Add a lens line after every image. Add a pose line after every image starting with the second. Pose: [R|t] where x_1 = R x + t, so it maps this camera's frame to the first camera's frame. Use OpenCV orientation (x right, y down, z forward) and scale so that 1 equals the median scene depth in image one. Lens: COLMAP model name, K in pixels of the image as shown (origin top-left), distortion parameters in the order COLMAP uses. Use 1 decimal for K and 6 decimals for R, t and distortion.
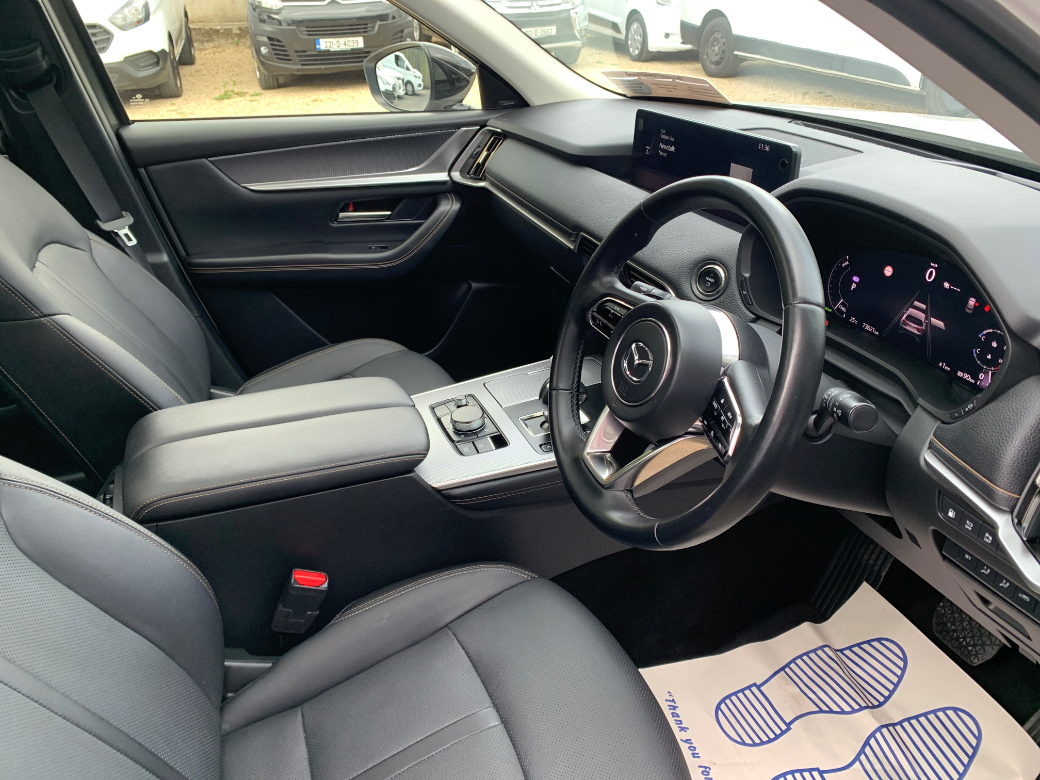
lens RADIAL K [[803.7, 0, 520.0], [0, 803.7, 390.0], [0, 0, 1]] dist [0.025837, -0.011762]
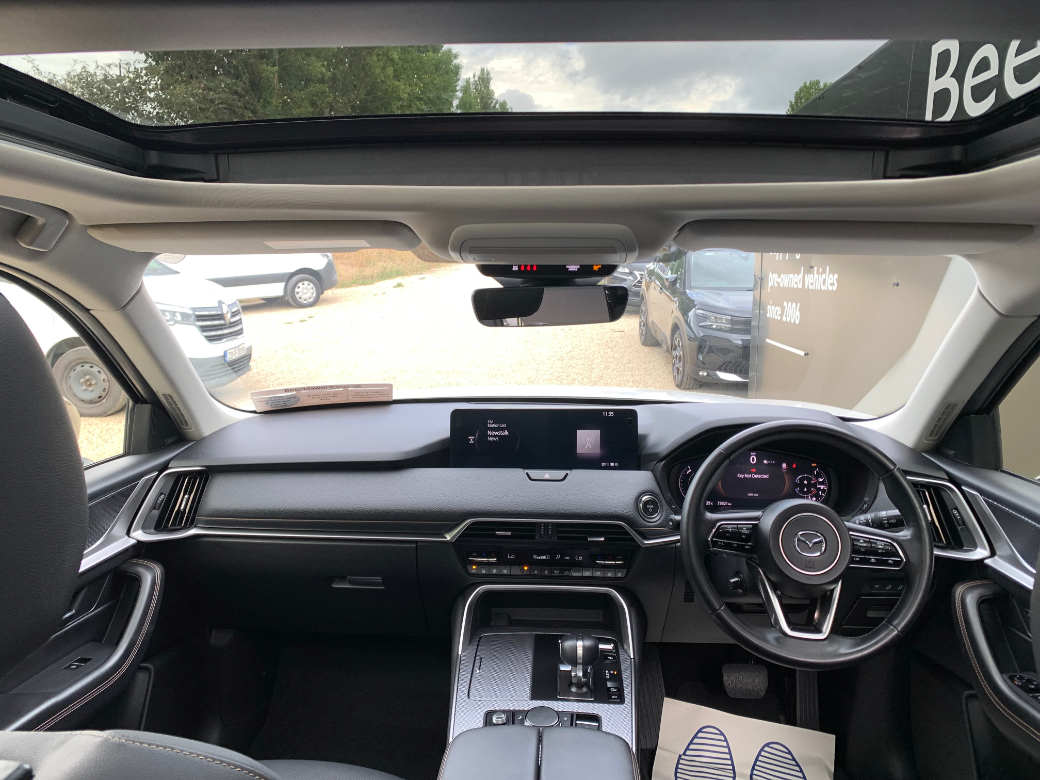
lens RADIAL K [[803.7, 0, 520.0], [0, 803.7, 390.0], [0, 0, 1]] dist [0.025837, -0.011762]
pose [[0.423510, -0.131026, 0.896366, -0.885476], [0.419210, 0.905509, -0.065704, -0.268457], [-0.803058, 0.403592, 0.438420, 0.420458]]
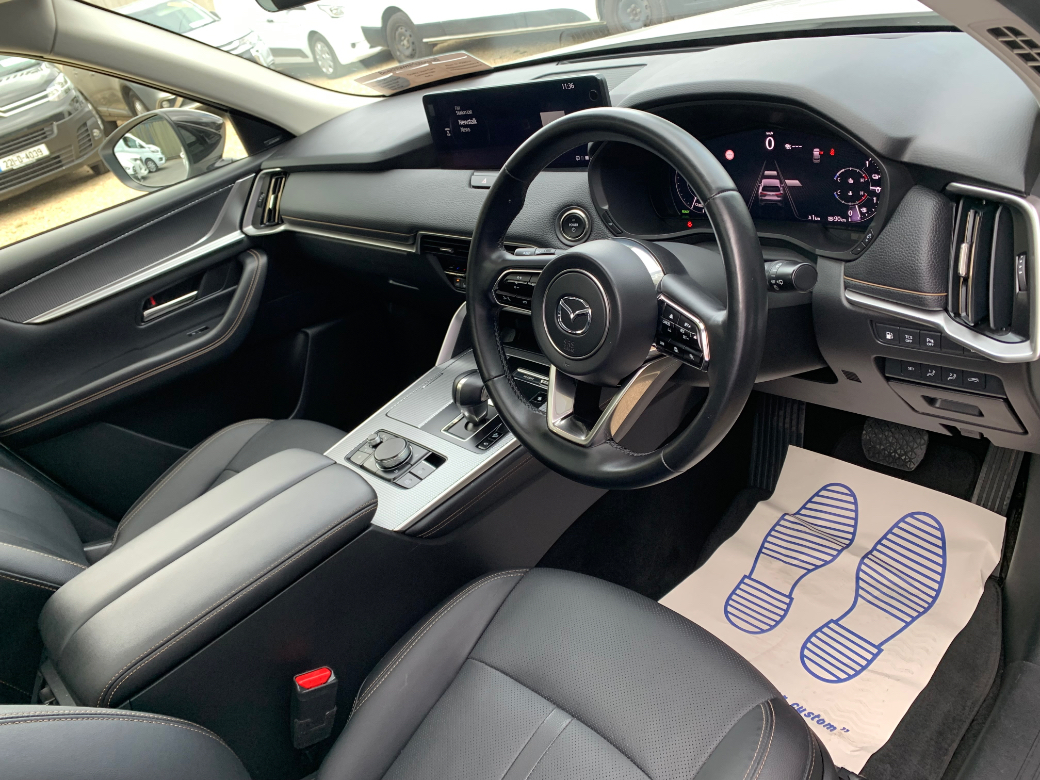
lens RADIAL K [[806.4, 0, 519.0], [0, 806.4, 386.8], [0, 0, 1]] dist [0.004974, 0.003629]
pose [[0.896159, -0.387985, 0.215330, -0.102849], [0.390717, 0.919971, 0.031534, -0.006983], [-0.210332, 0.055873, 0.976032, 0.034254]]
